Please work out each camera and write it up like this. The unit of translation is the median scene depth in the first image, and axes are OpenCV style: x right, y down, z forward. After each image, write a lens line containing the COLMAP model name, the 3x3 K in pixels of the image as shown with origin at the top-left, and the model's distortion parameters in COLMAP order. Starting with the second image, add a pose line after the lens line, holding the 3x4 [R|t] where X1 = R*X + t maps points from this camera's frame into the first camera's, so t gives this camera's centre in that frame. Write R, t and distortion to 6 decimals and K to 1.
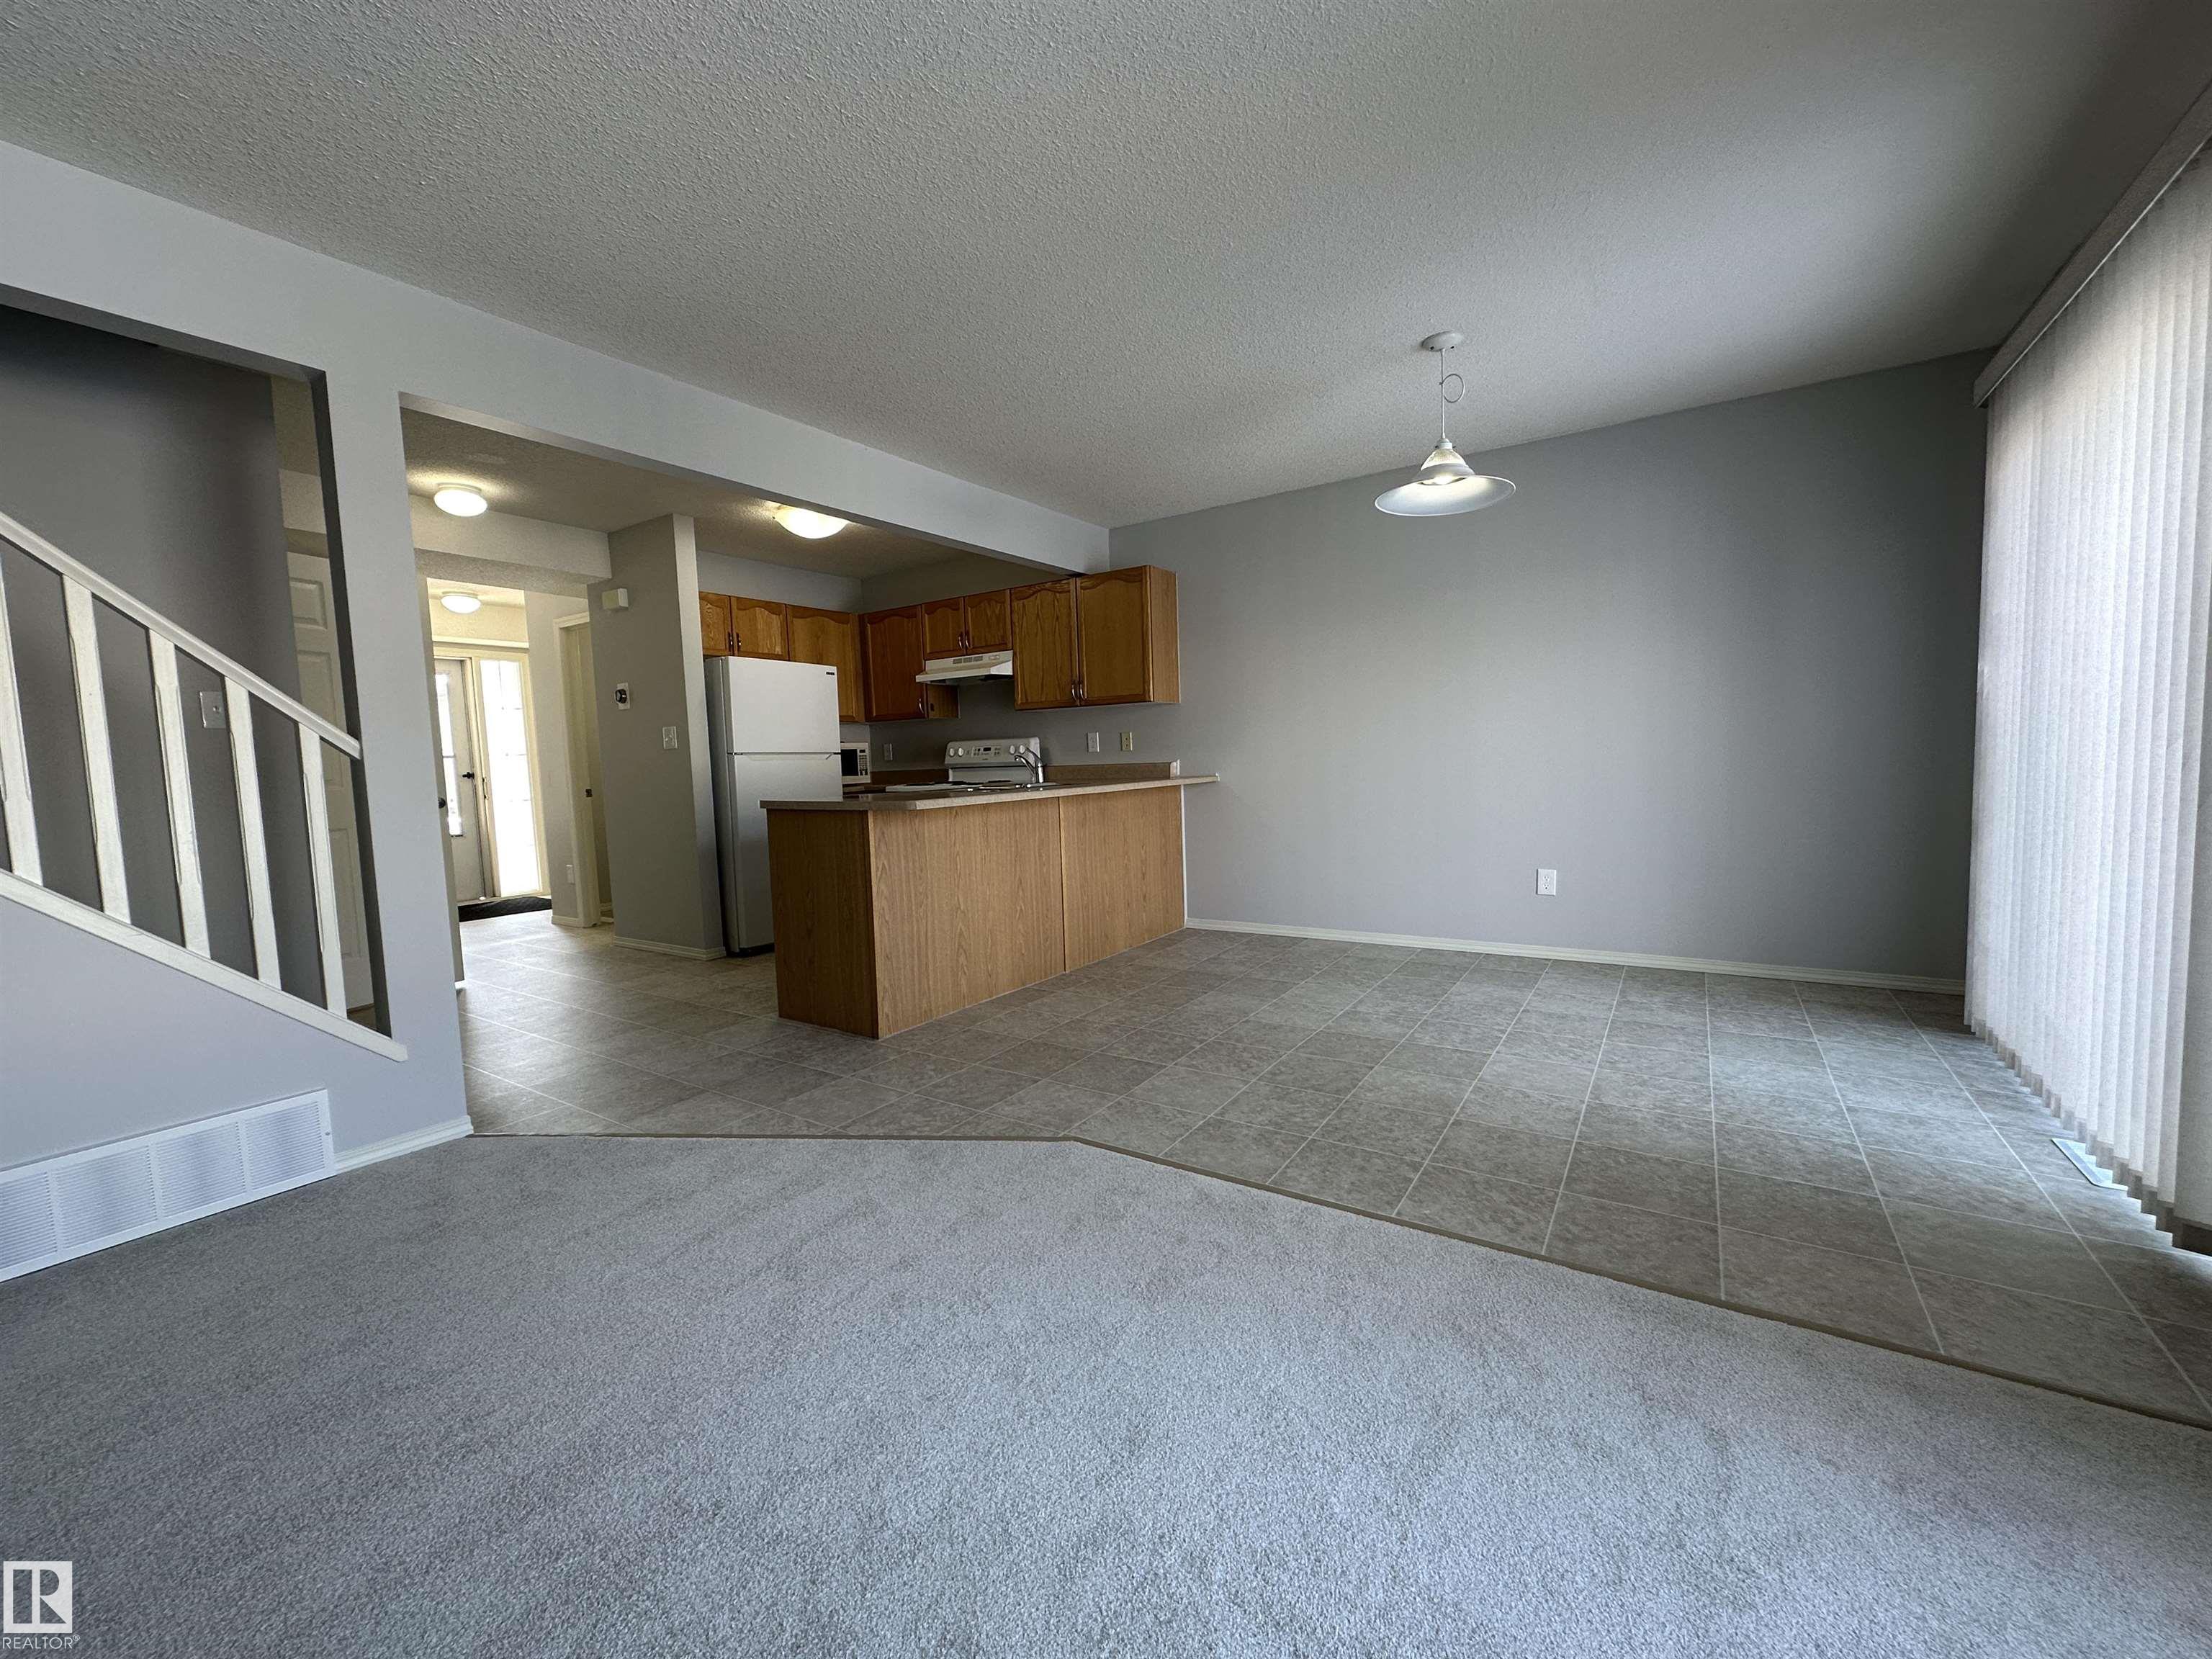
lens RADIAL K [[882.1, 0, 1106.0], [0, 882.1, 829.5], [0, 0, 1]] dist [-0.002817, 0.000795]
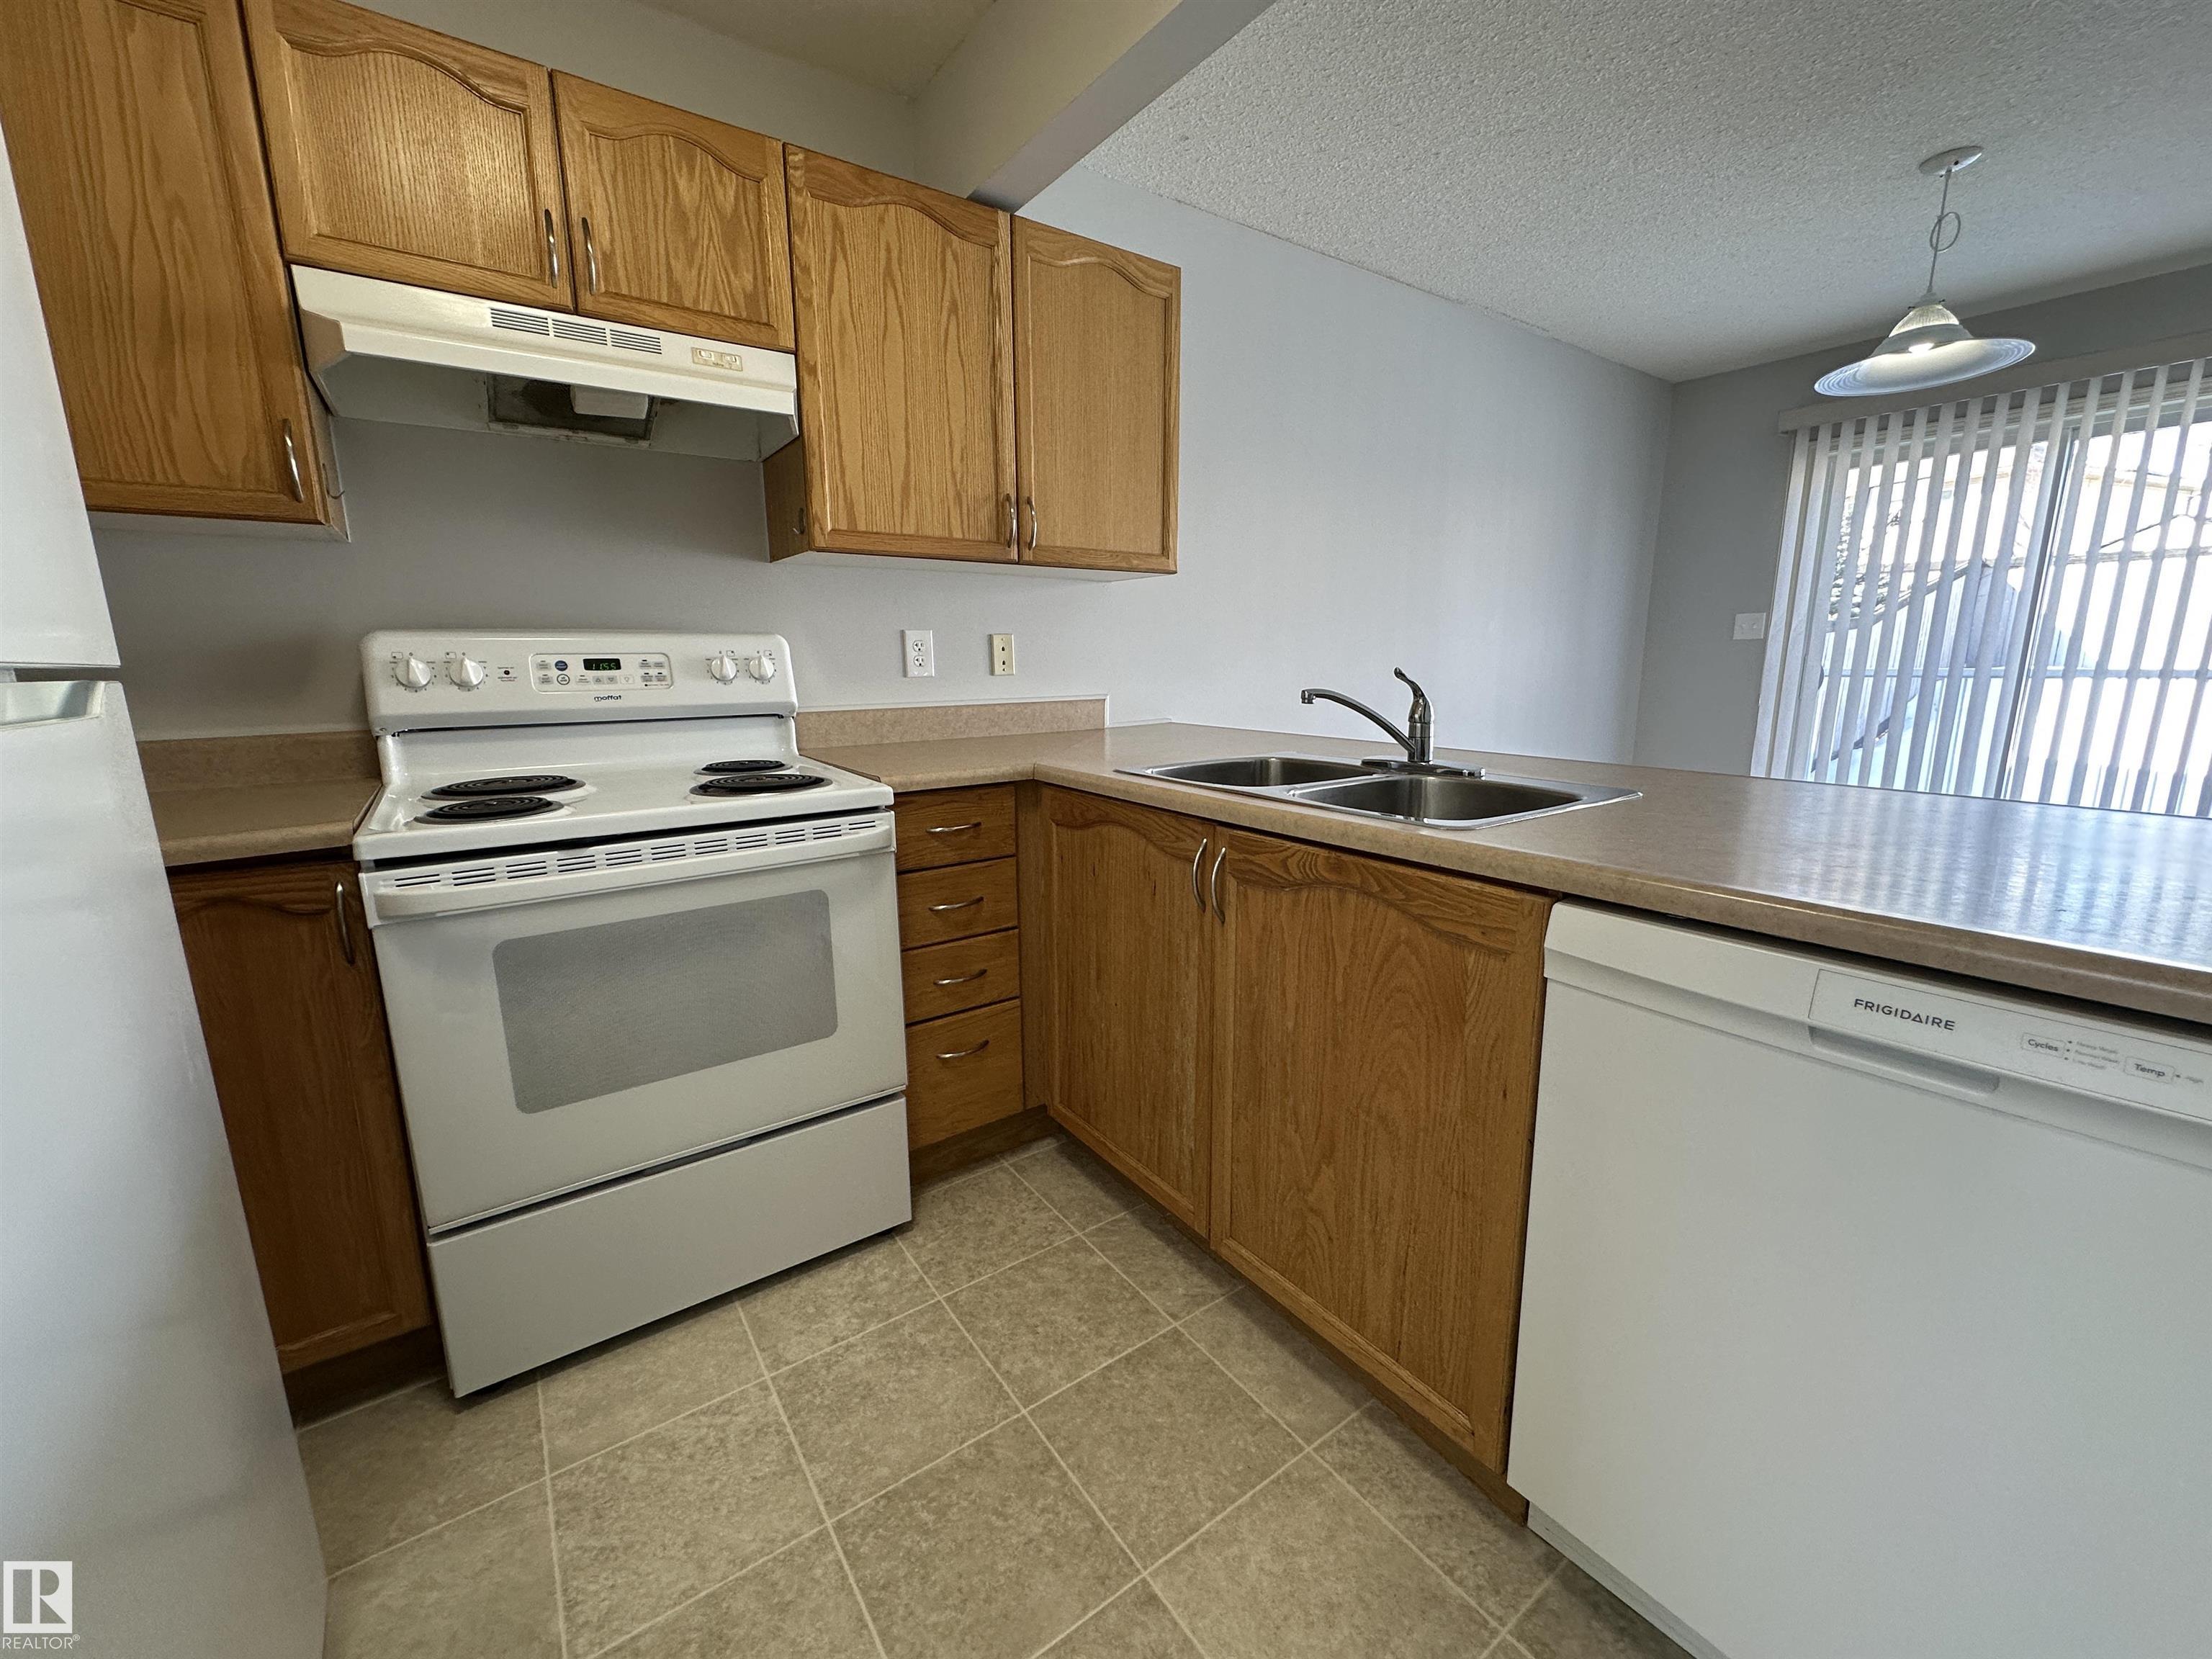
lens RADIAL K [[882.1, 0, 1106.0], [0, 882.1, 829.5], [0, 0, 1]] dist [-0.002817, 0.000795]
pose [[0.360972, -0.150884, 0.920290, -0.428962], [0.072559, 0.988377, 0.133587, -0.074392], [-0.929749, 0.018554, 0.367725, 0.864939]]
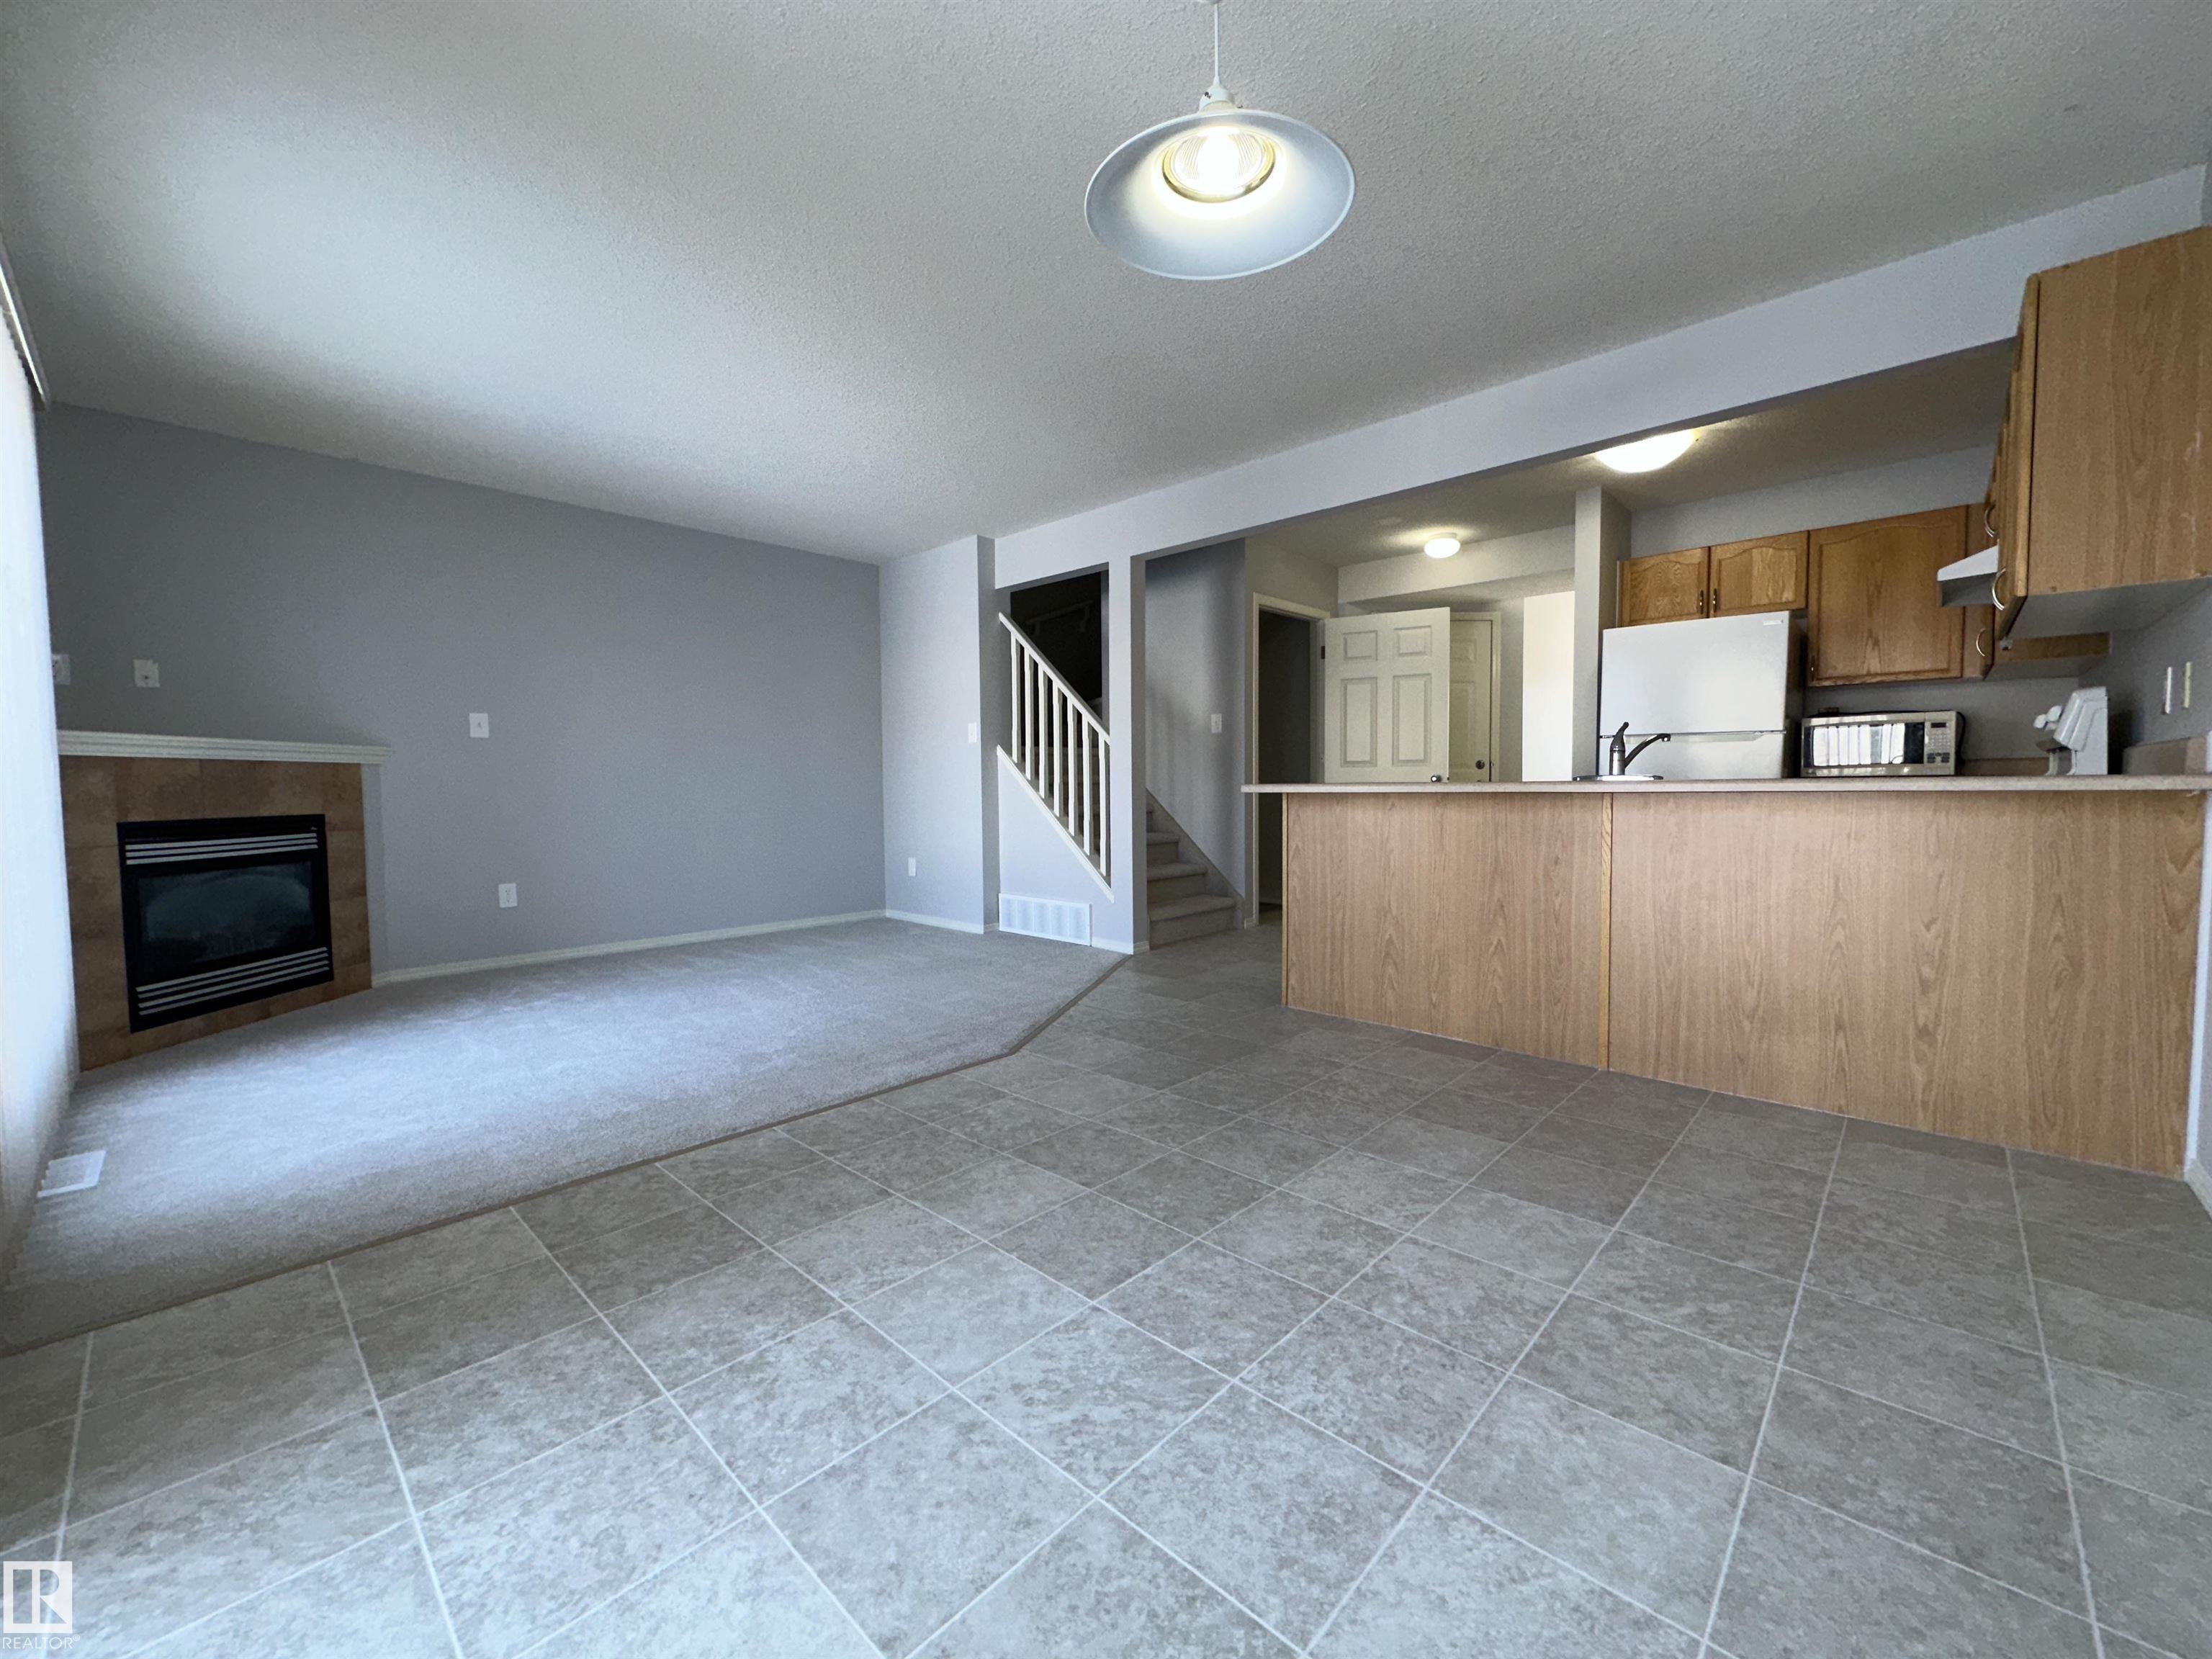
lens RADIAL K [[882.1, 0, 1106.0], [0, 882.1, 829.5], [0, 0, 1]] dist [-0.002817, 0.000795]
pose [[-0.171394, 0.085460, -0.981489, 0.560474], [-0.064638, 0.993109, 0.097759, -0.046120], [0.983080, 0.080197, -0.164689, 0.646783]]
